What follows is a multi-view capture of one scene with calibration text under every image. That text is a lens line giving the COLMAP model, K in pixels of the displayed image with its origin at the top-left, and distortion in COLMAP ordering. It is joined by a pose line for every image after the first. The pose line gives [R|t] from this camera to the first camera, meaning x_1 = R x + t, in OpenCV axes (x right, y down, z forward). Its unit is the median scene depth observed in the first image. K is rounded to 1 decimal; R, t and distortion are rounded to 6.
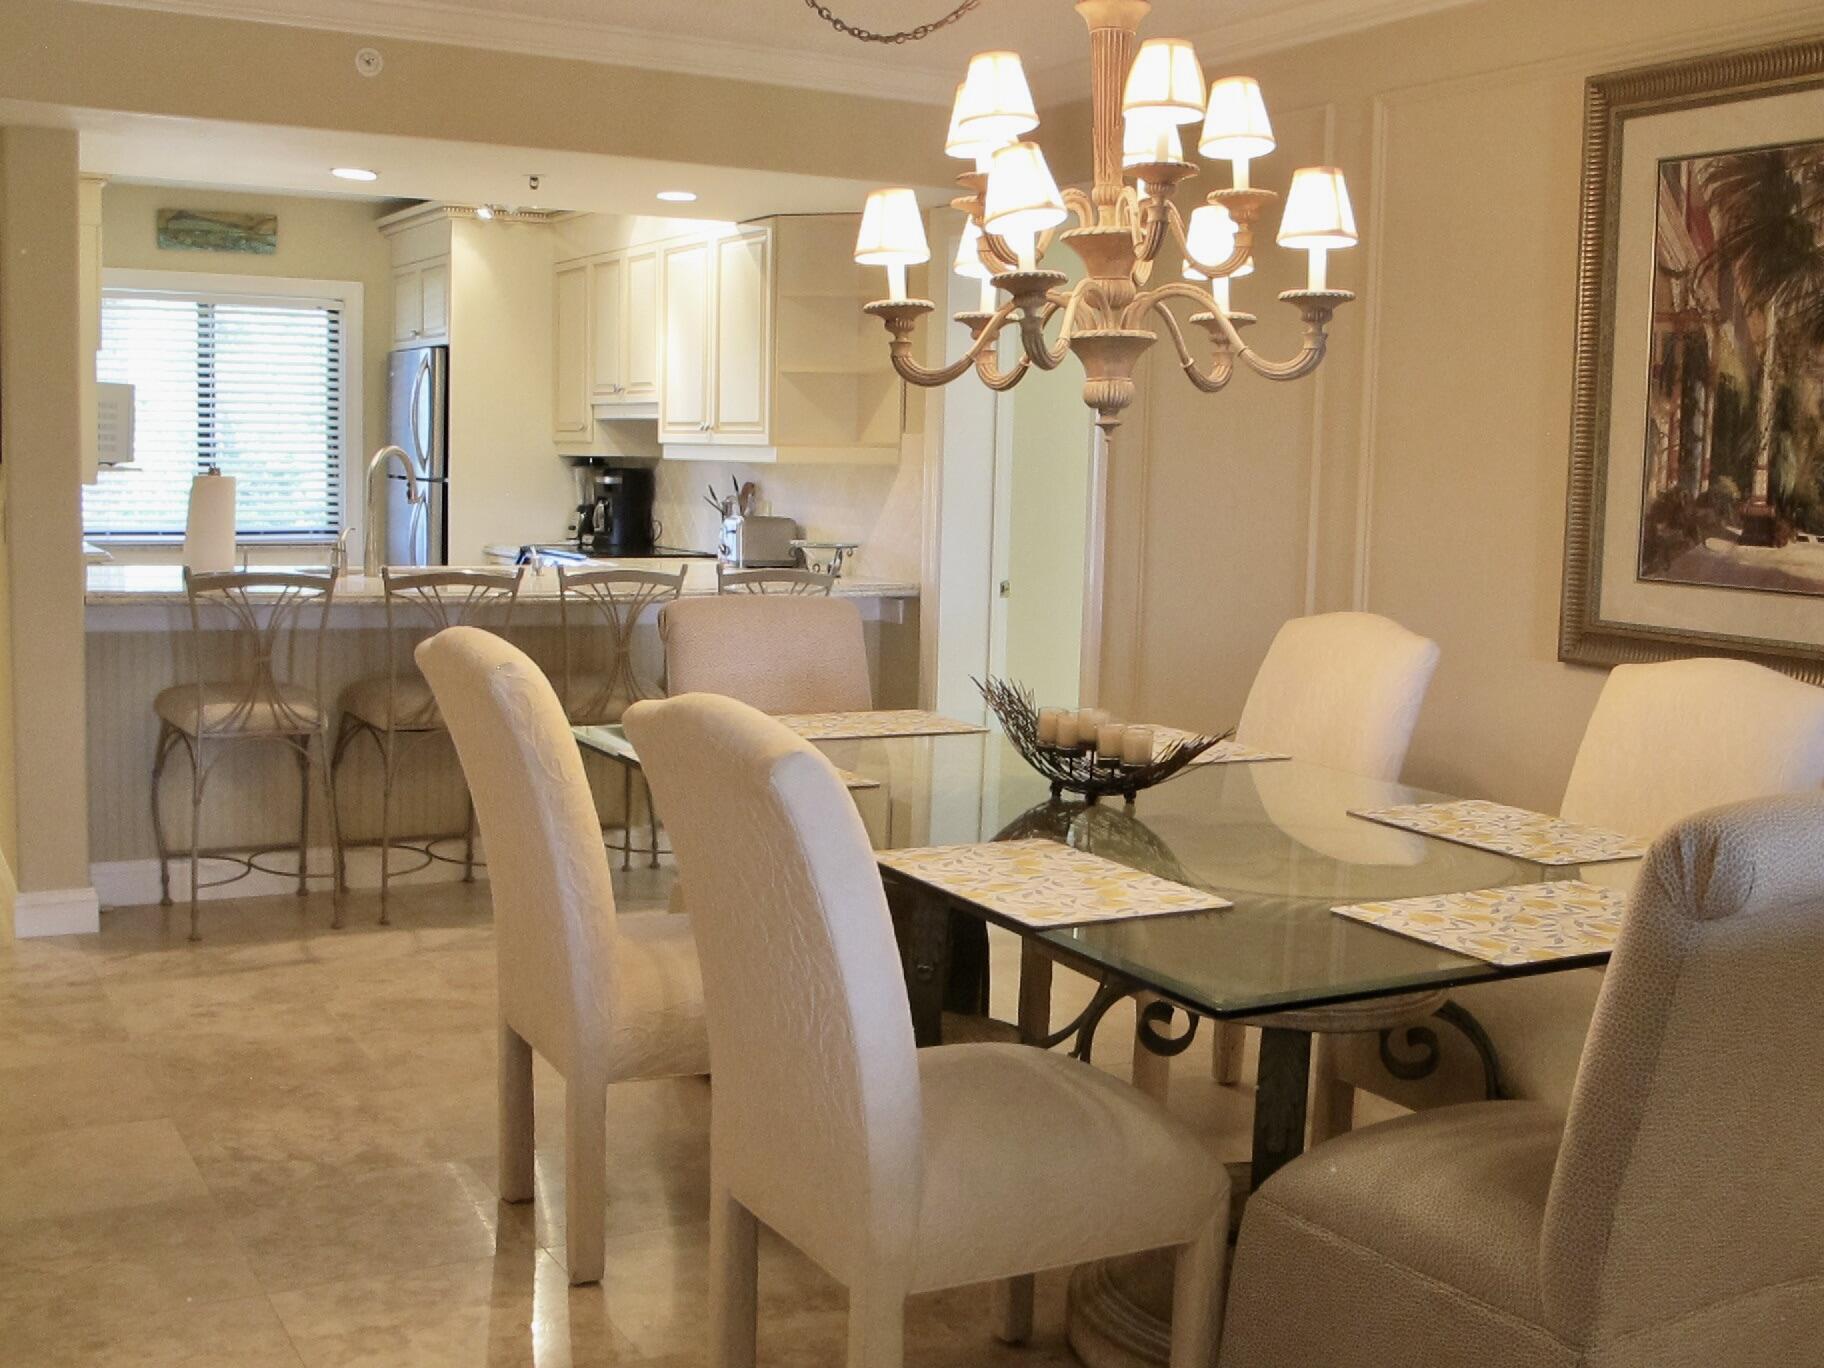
lens RADIAL K [[1991.0, 0, 907.0], [0, 1991.0, 685.3], [0, 0, 1]] dist [-0.114299, 0.106595]
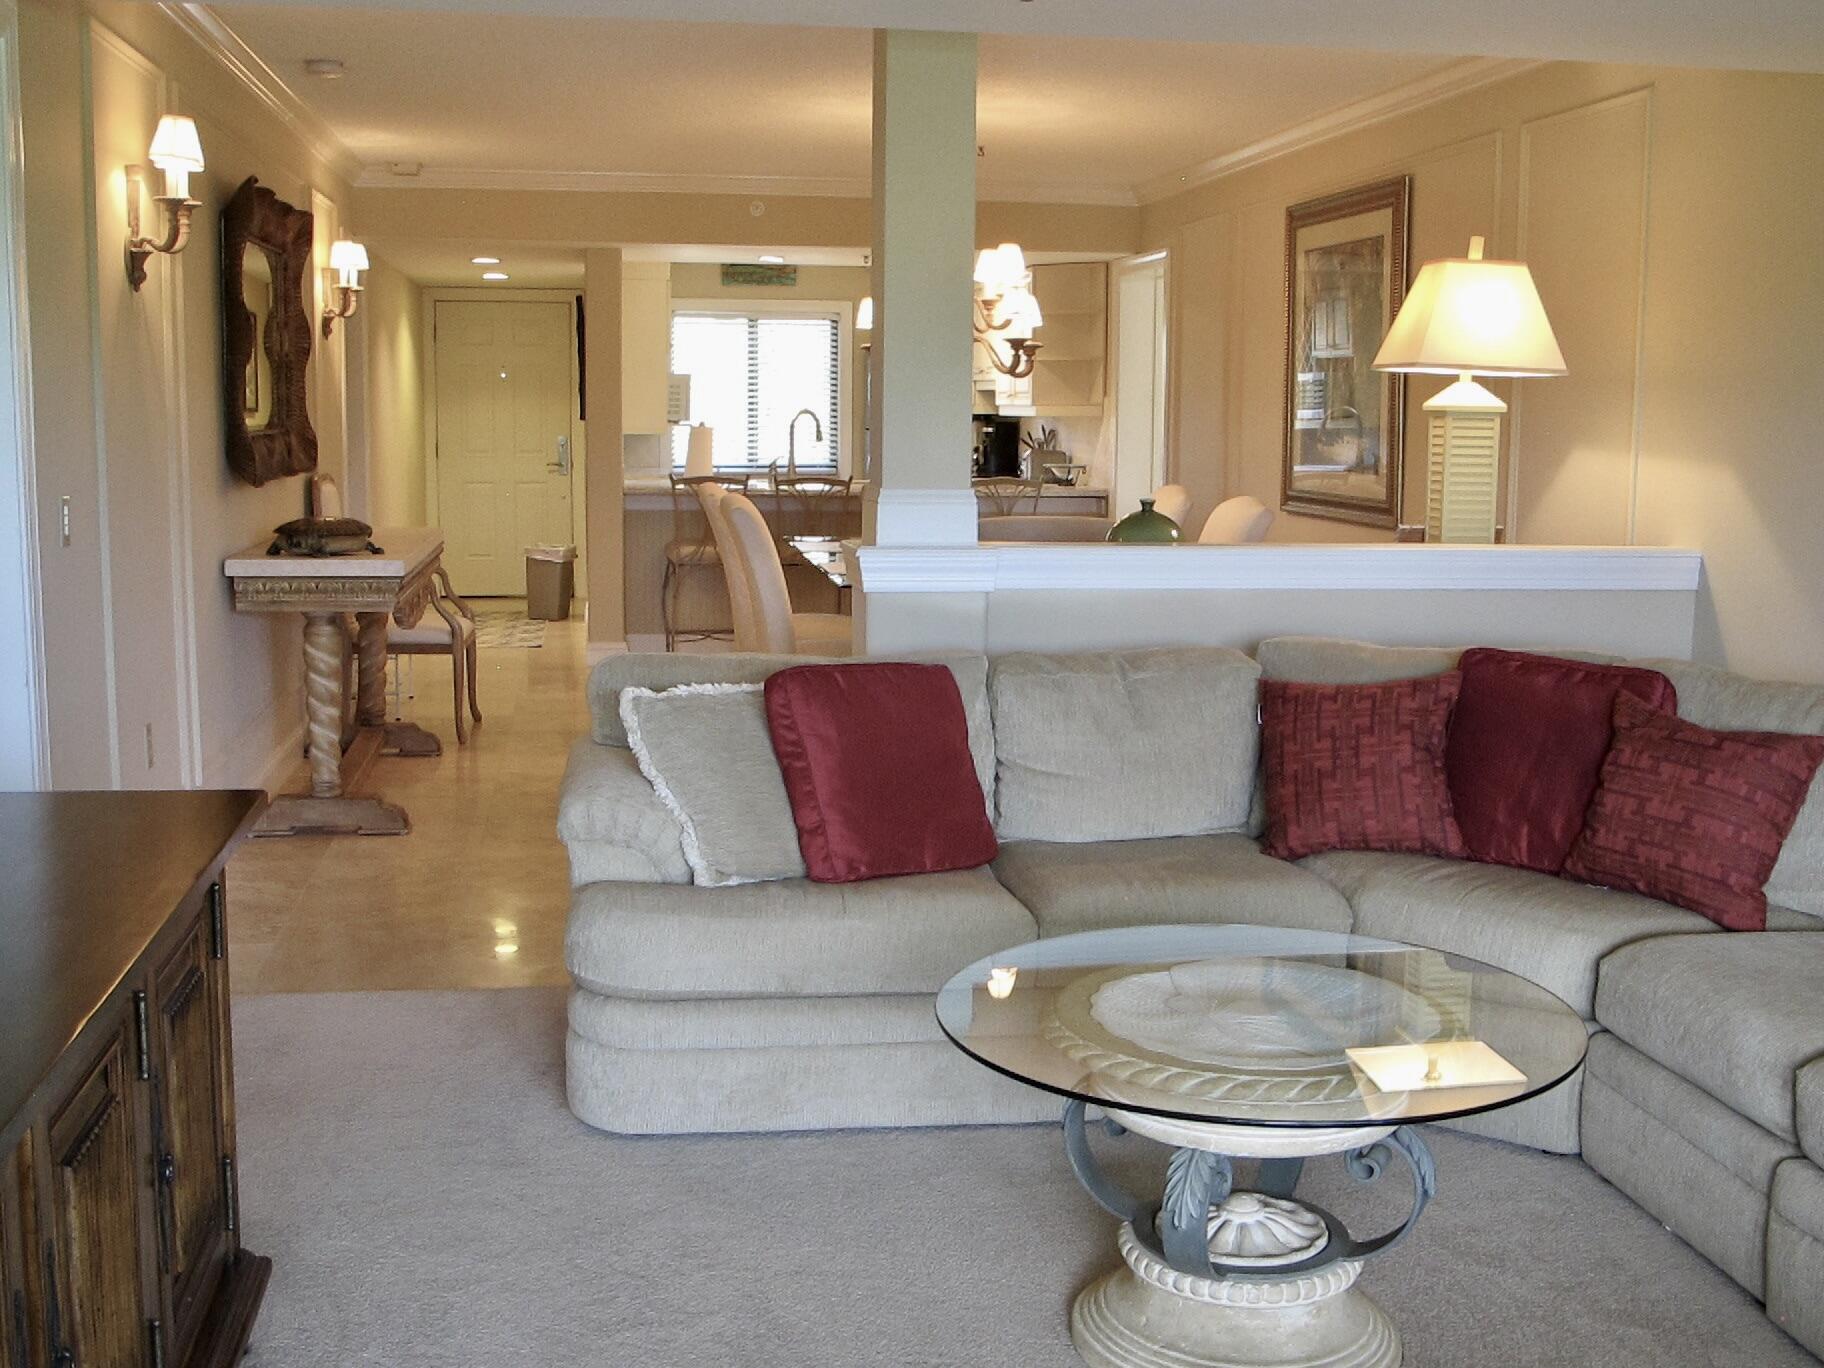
lens RADIAL K [[1991.0, 0, 907.0], [0, 1991.0, 685.3], [0, 0, 1]] dist [-0.114299, 0.106595]
pose [[0.937746, 0.030565, -0.345975, 0.411210], [-0.024499, 0.999460, 0.021895, 0.077223], [0.346457, -0.012056, 0.937988, -0.578281]]
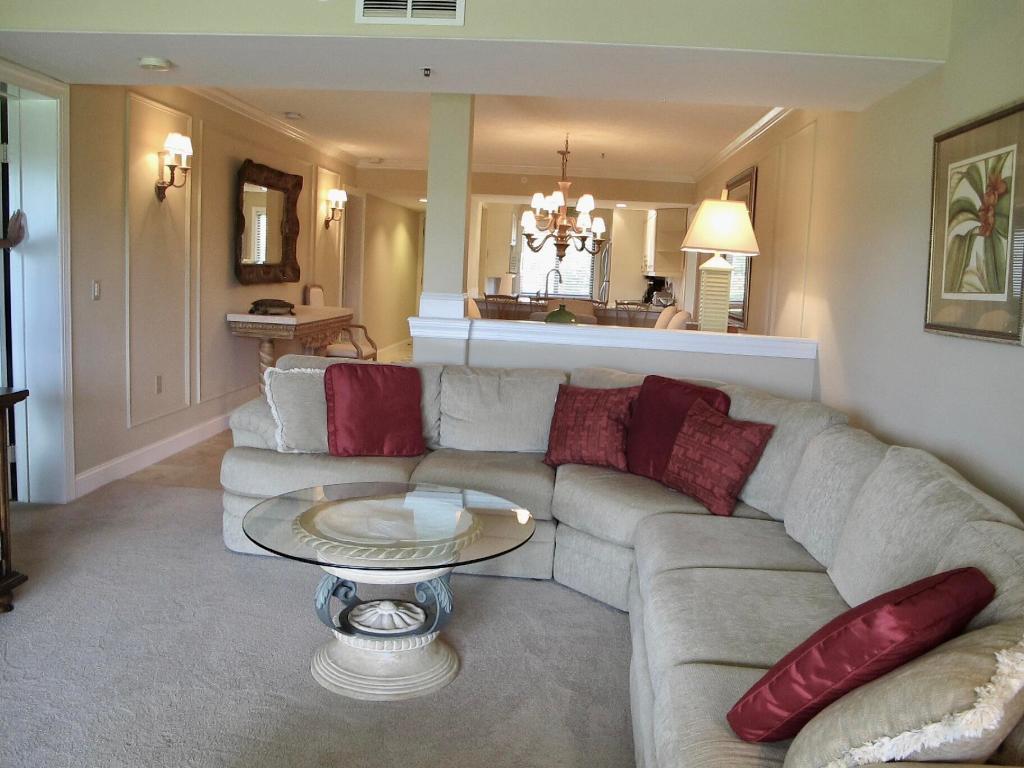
lens RADIAL K [[864.9, 0, 515.6], [0, 864.9, 384.8], [0, 0, 1]] dist [-0.142957, 0.110559]
pose [[0.837912, 0.086611, -0.538890, 0.595932], [-0.088569, 0.995820, 0.022334, 0.076229], [0.538571, 0.029015, 0.842080, -0.473513]]
